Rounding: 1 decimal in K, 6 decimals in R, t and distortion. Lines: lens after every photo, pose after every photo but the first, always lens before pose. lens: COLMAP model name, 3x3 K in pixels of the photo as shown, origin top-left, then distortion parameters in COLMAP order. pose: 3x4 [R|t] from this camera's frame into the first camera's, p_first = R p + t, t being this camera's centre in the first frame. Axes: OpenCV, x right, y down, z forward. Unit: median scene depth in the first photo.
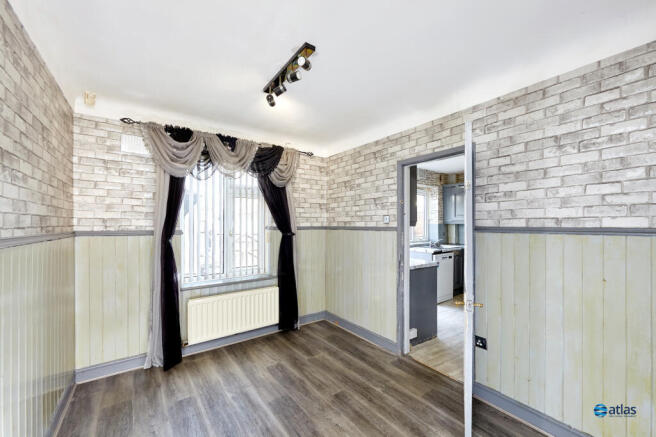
lens RADIAL K [[260.6, 0, 332.3], [0, 260.6, 221.6], [0, 0, 1]] dist [0.060641, 0.000217]
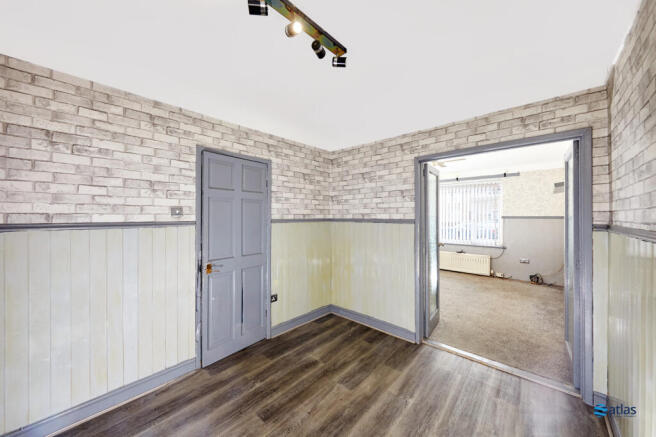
lens RADIAL K [[239.1, 0, 313.0], [0, 239.1, 216.0], [0, 0, 1]] dist [-0.021278, 0.000028]
pose [[-0.145660, 0.010514, 0.989279, -0.645263], [-0.000678, 0.999942, -0.010727, 0.013193], [-0.989334, -0.002233, -0.145644, 0.825949]]
